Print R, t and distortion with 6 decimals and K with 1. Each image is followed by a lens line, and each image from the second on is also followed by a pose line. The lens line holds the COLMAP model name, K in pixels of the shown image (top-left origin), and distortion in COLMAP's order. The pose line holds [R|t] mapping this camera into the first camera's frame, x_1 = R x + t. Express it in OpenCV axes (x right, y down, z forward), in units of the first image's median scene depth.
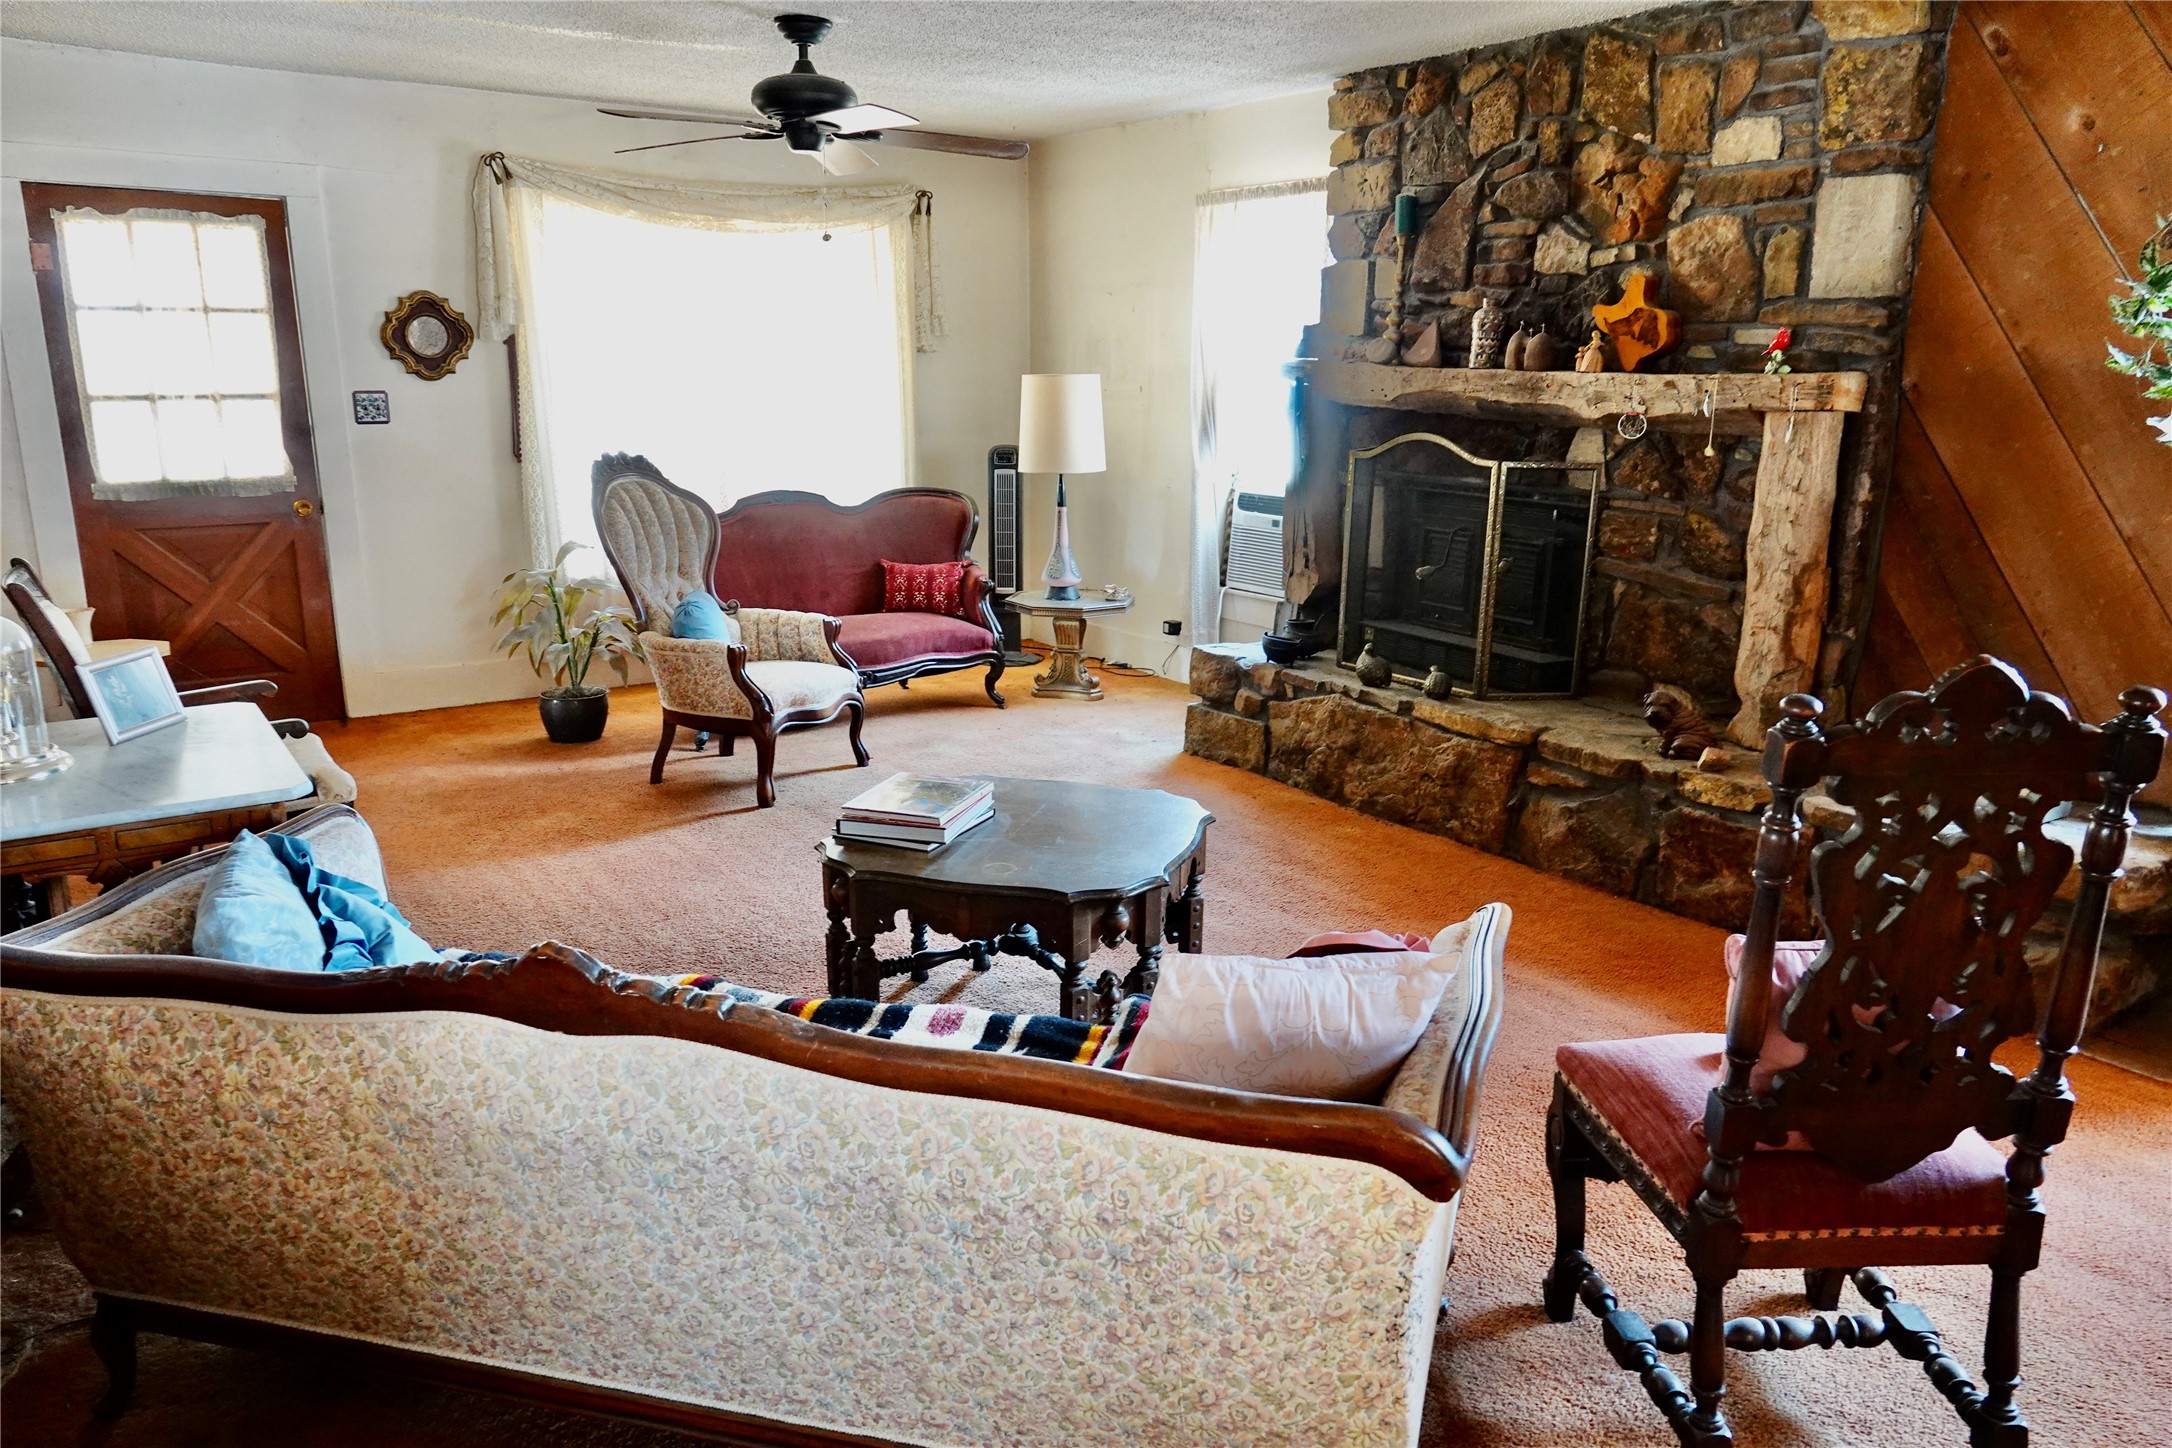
lens RADIAL K [[1504.4, 0, 1090.2], [0, 1504.4, 718.4], [0, 0, 1]] dist [0.001542, 0.003100]
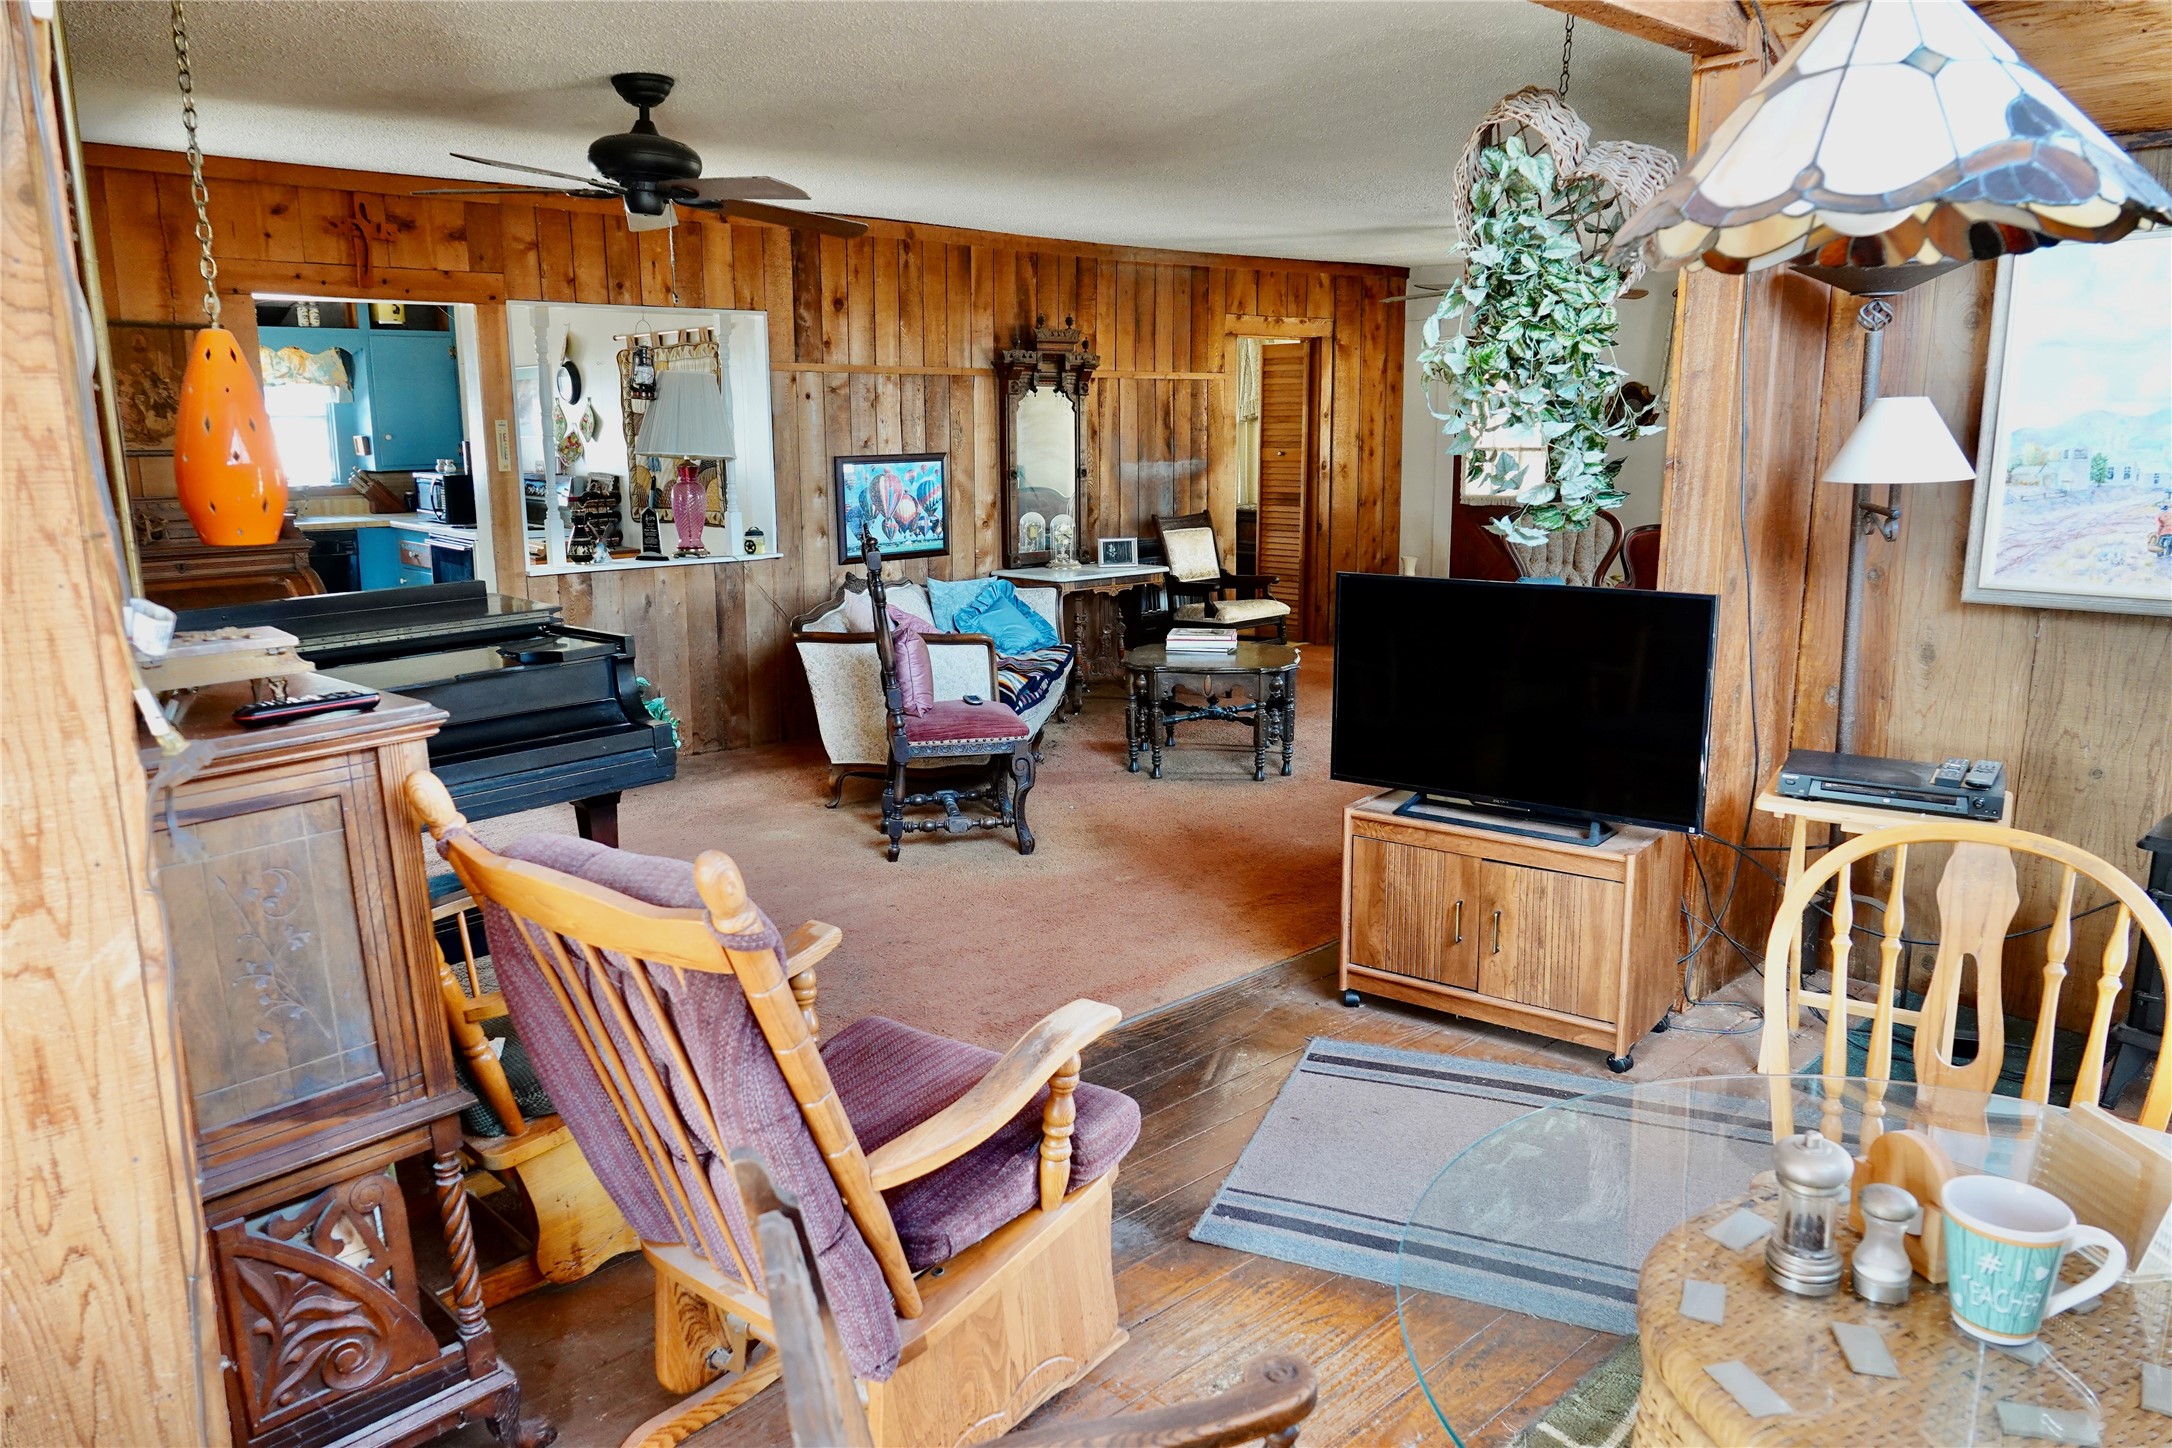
lens RADIAL K [[1504.4, 0, 1090.2], [0, 1504.4, 718.4], [0, 0, 1]] dist [0.001542, 0.003100]
pose [[0.134626, 0.181457, -0.974140, 1.305928], [-0.221588, 0.963707, 0.148890, -0.075839], [0.965803, 0.195814, 0.169948, 0.346242]]
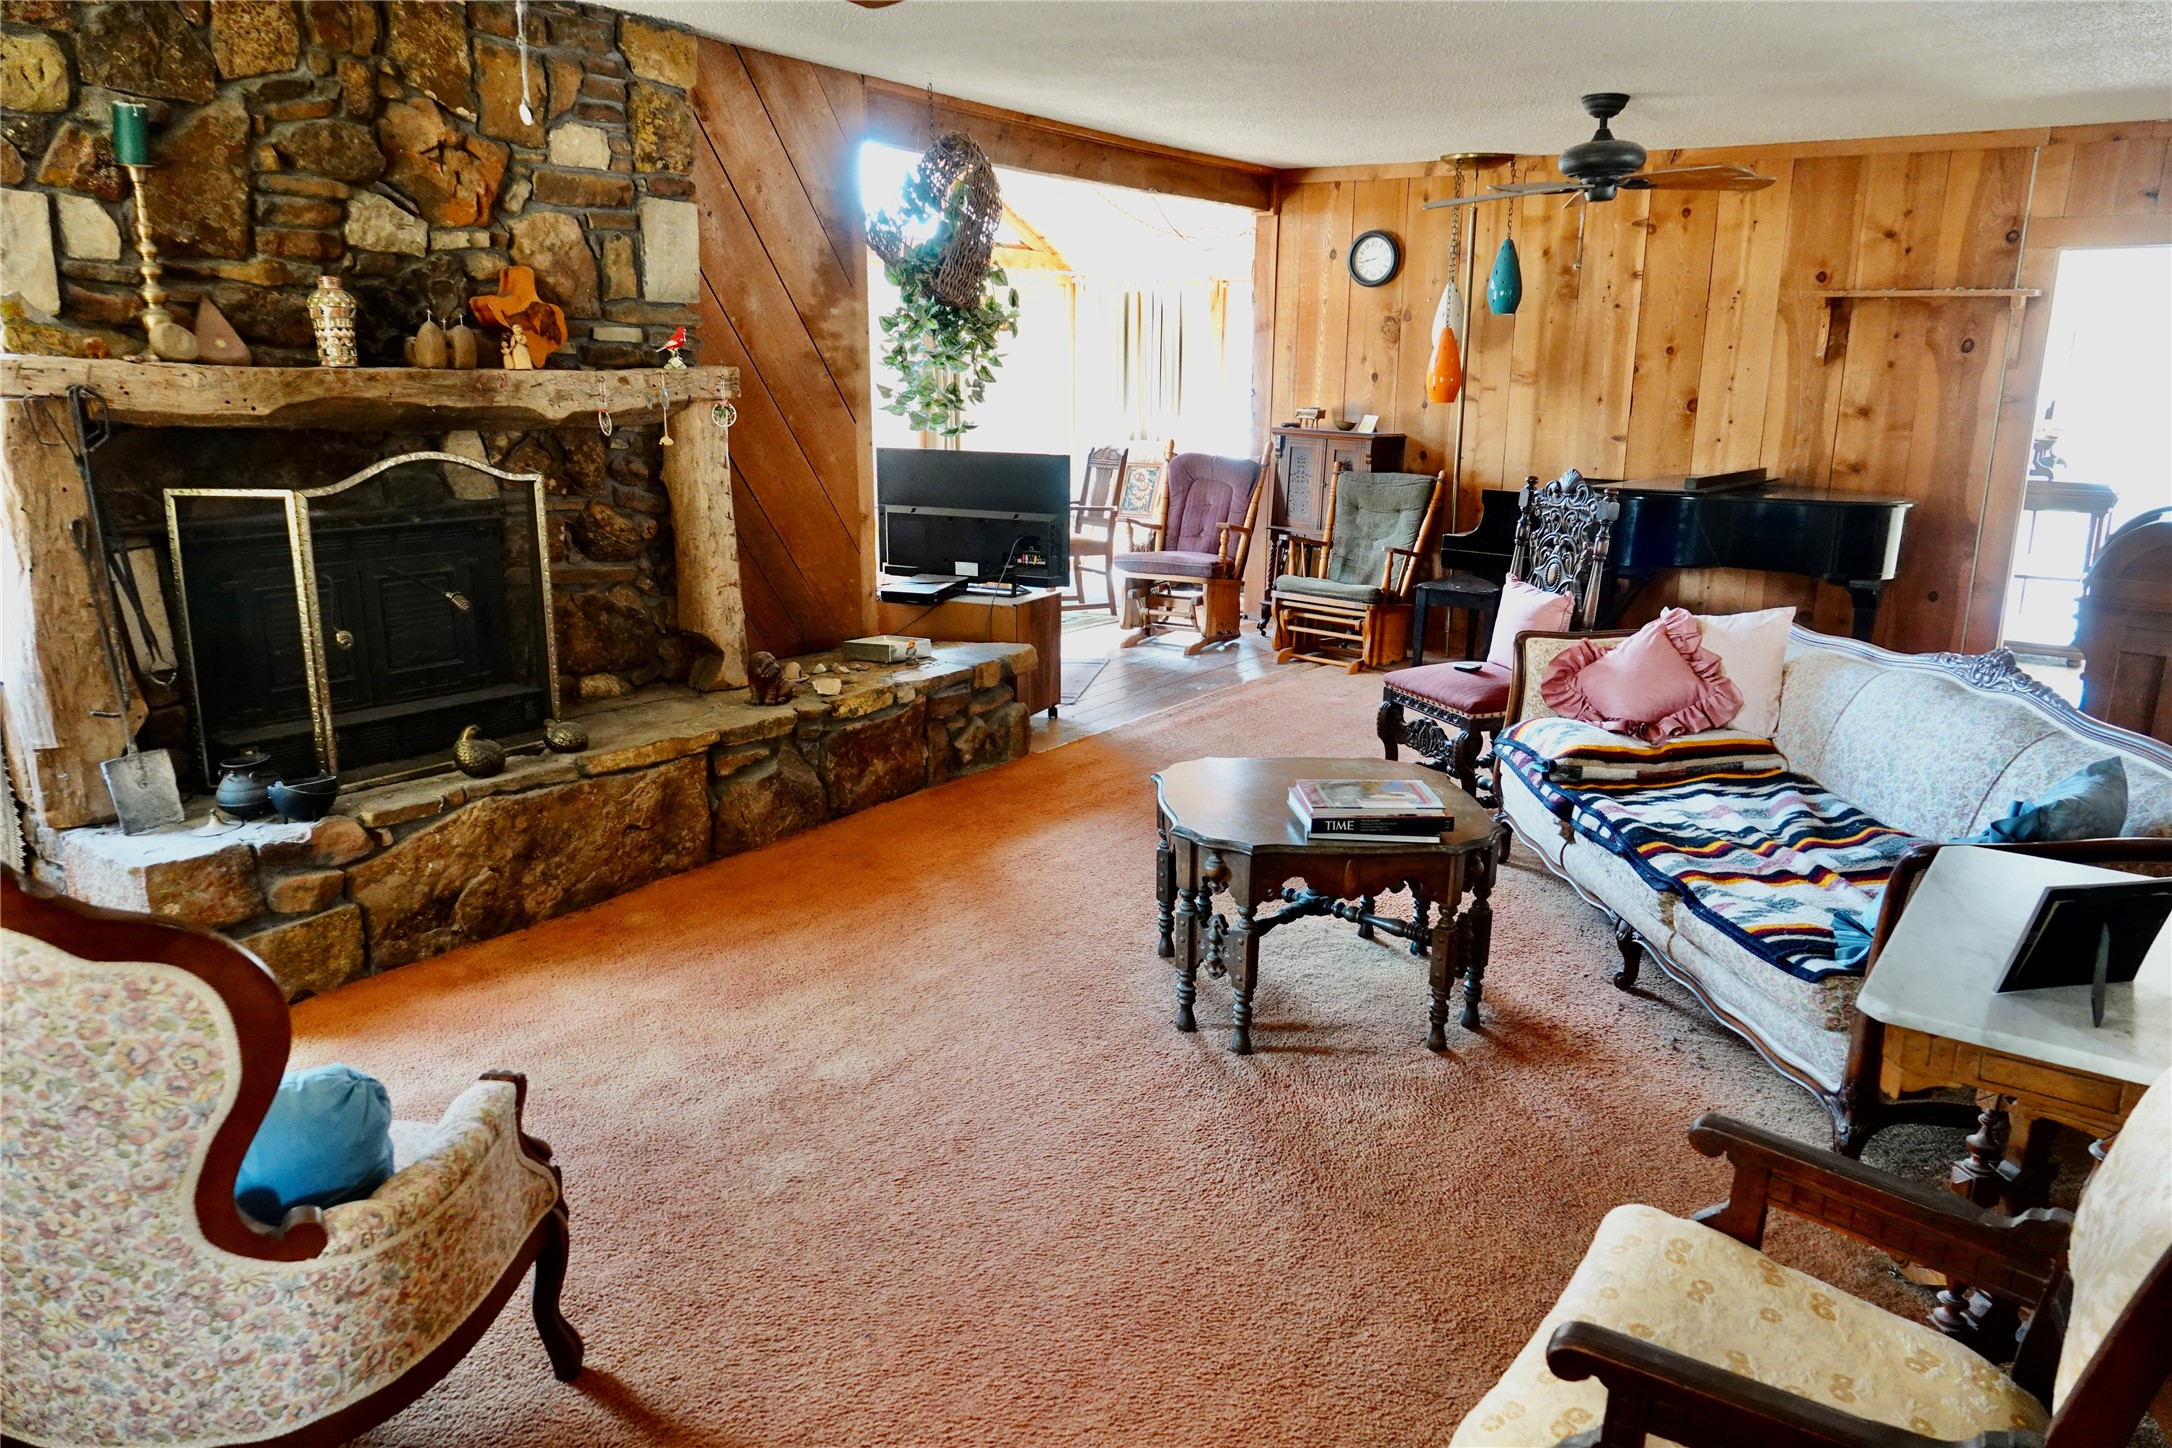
lens RADIAL K [[1504.4, 0, 1090.2], [0, 1504.4, 718.4], [0, 0, 1]] dist [0.001542, 0.003100]
pose [[-0.329299, -0.232365, 0.915188, -0.657019], [0.208982, 0.927274, 0.310628, -0.238788], [-0.920808, 0.293548, -0.256791, 0.951810]]
